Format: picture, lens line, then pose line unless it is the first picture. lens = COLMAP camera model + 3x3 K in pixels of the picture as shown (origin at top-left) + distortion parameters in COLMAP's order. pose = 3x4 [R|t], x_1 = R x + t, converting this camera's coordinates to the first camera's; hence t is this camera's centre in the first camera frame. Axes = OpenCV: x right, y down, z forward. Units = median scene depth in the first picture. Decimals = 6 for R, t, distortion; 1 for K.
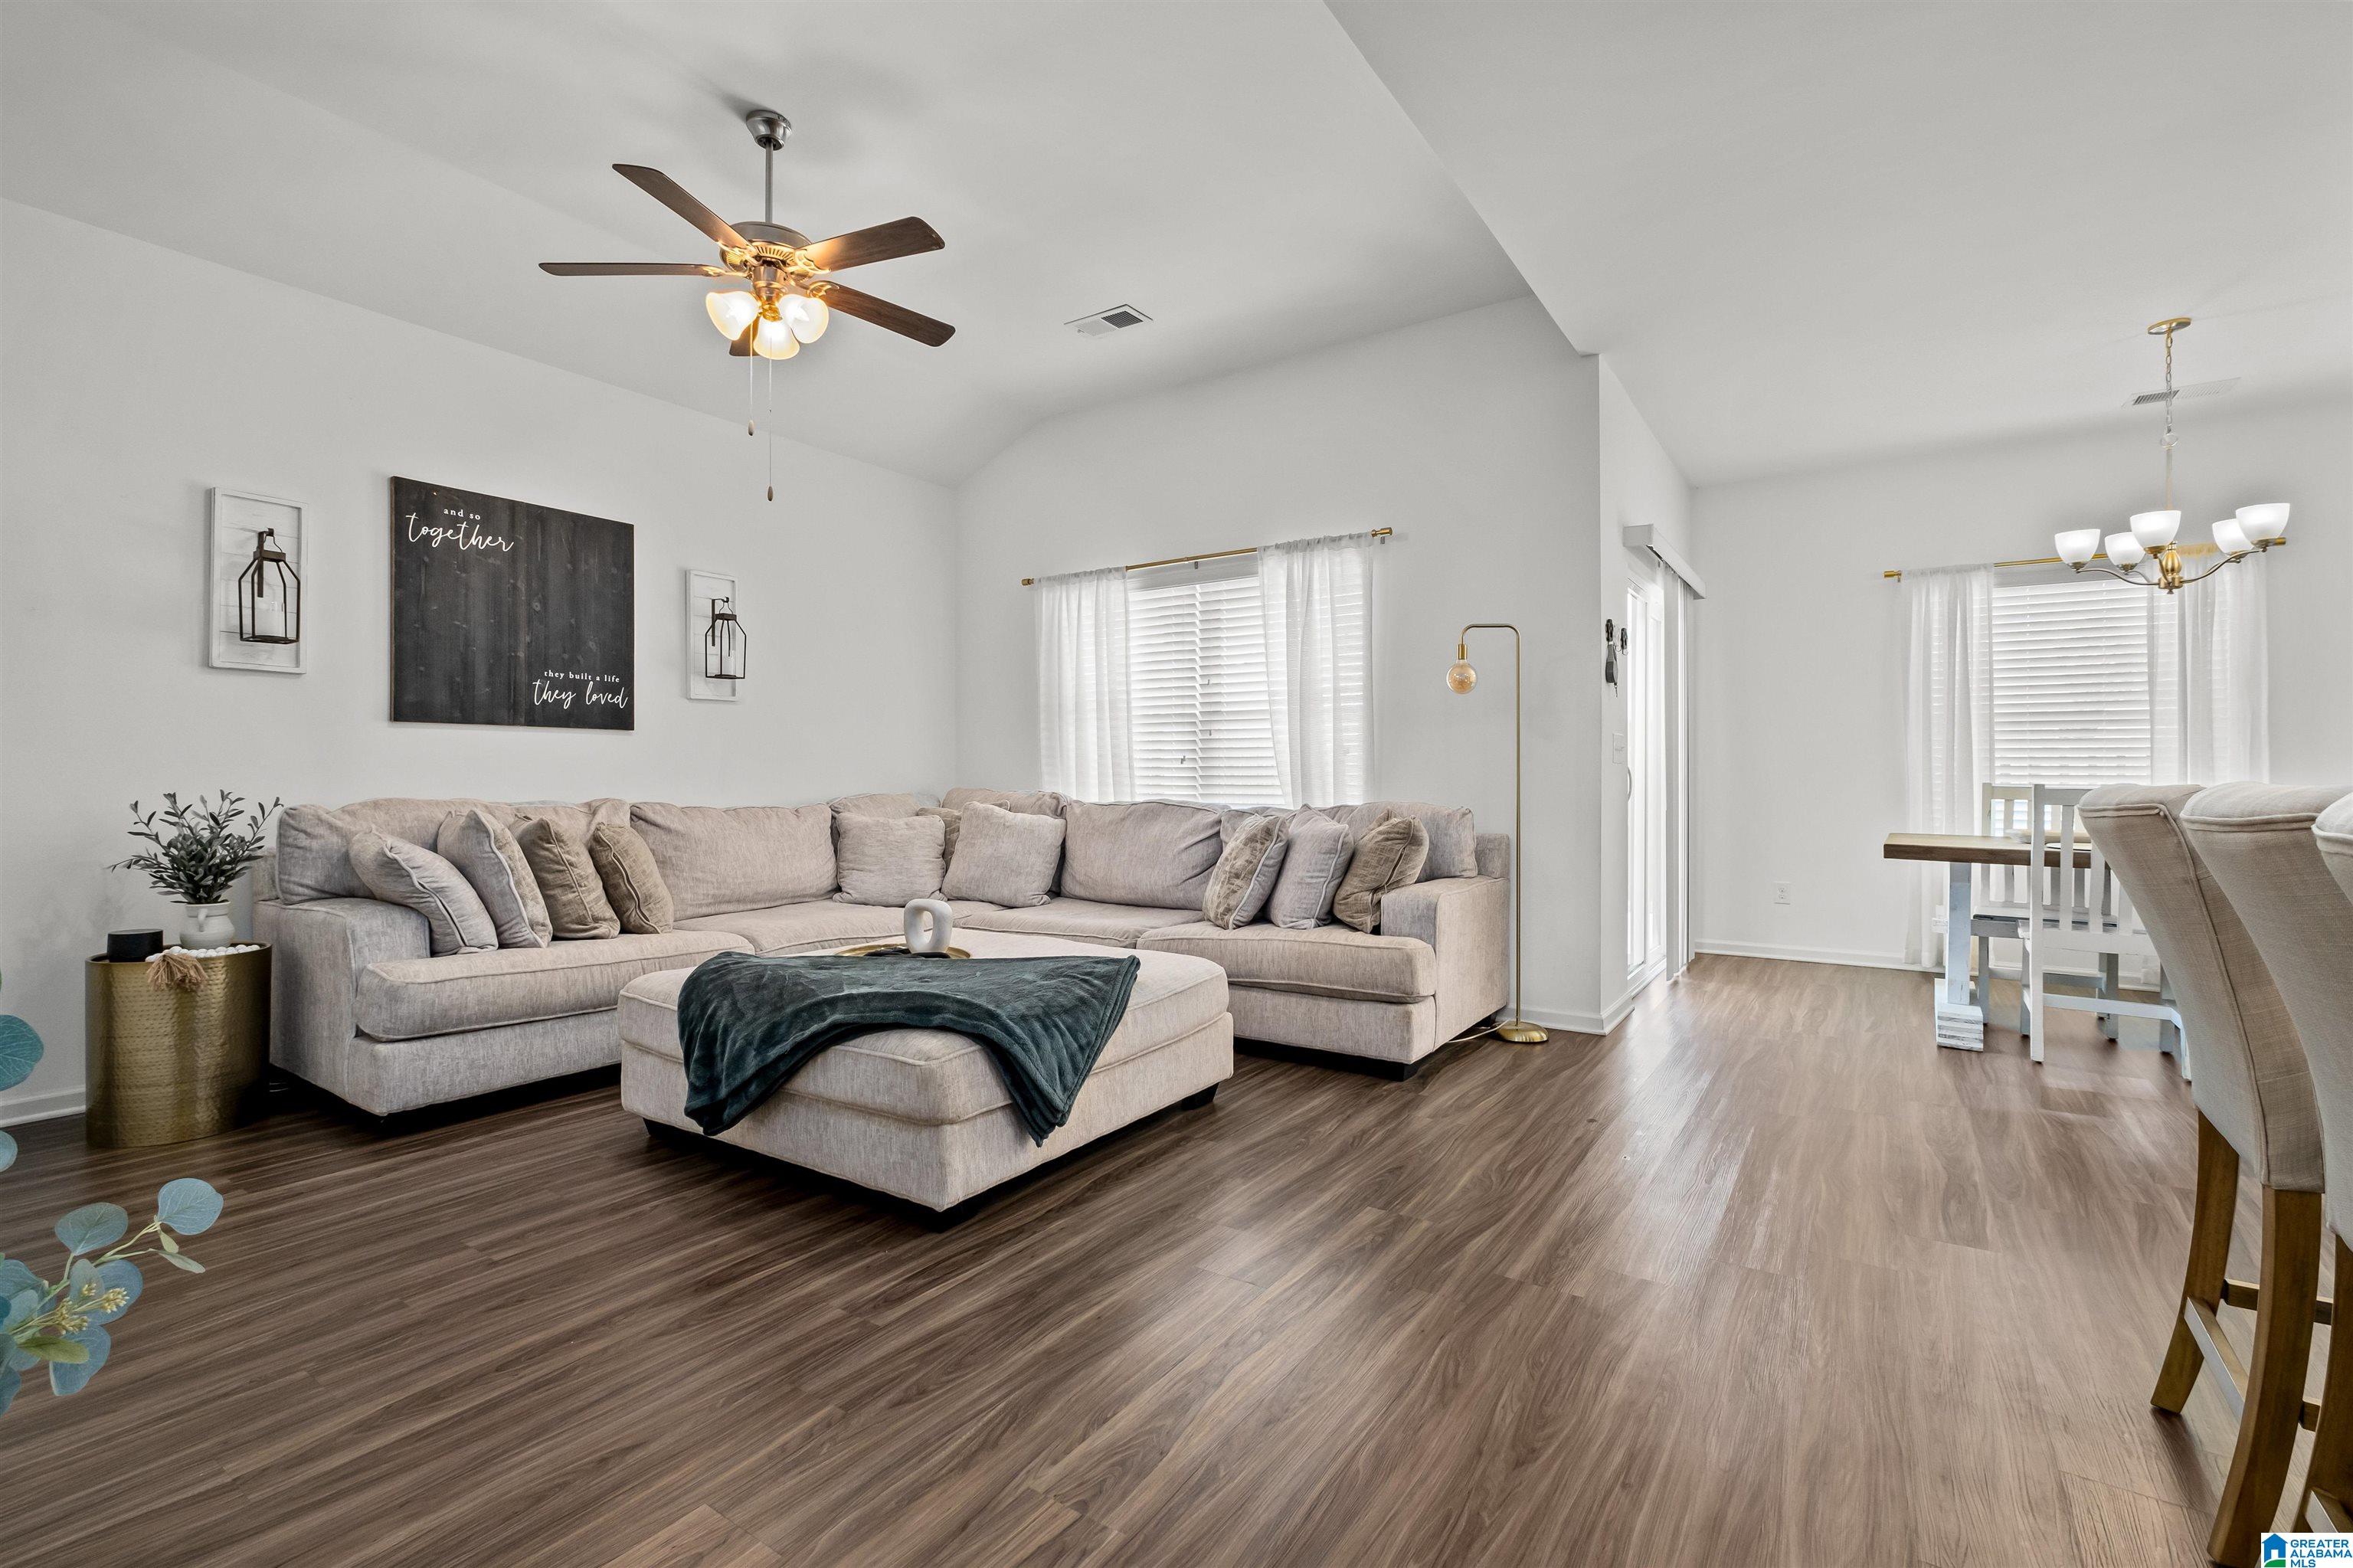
lens RADIAL K [[1105.9, 0, 1176.5], [0, 1105.9, 784.0], [0, 0, 1]] dist [-0.001099, 0.000025]
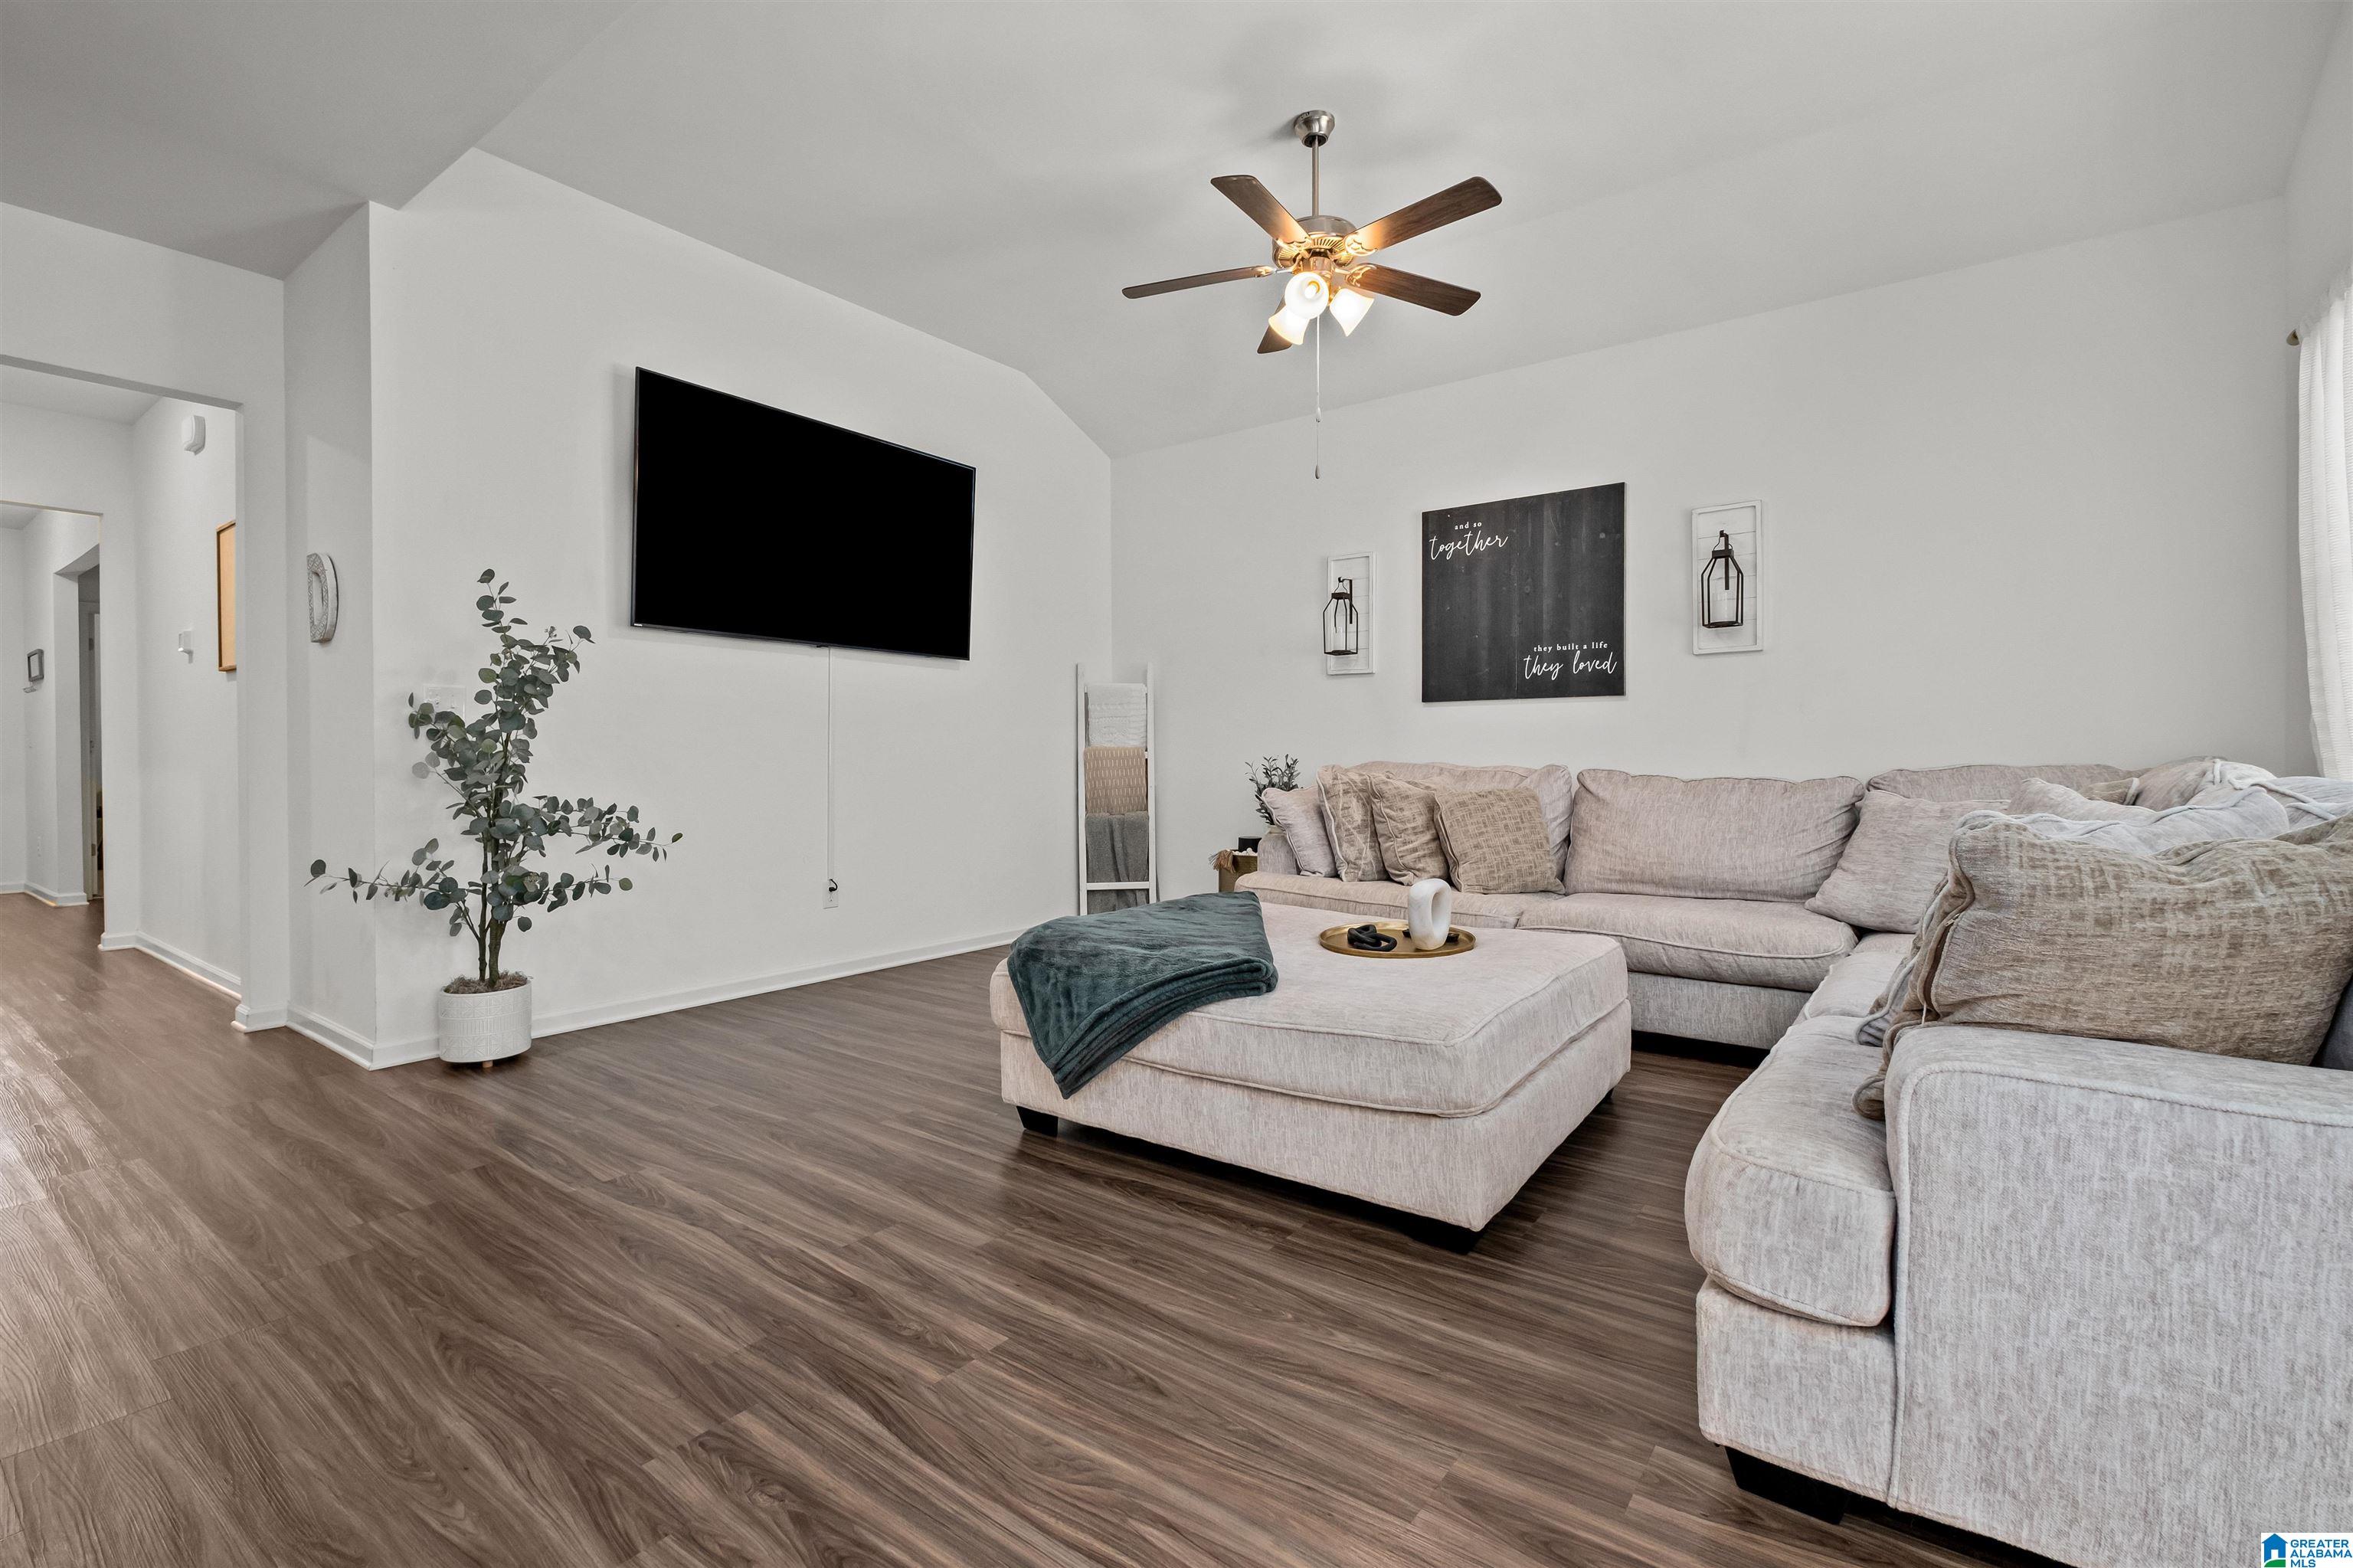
lens RADIAL K [[1105.9, 0, 1176.5], [0, 1105.9, 784.0], [0, 0, 1]] dist [-0.001099, 0.000025]
pose [[-0.095055, 0.023035, -0.995205, 0.710885], [-0.005340, 0.999706, 0.023650, 0.011502], [0.995458, 0.007562, -0.094904, 0.975345]]
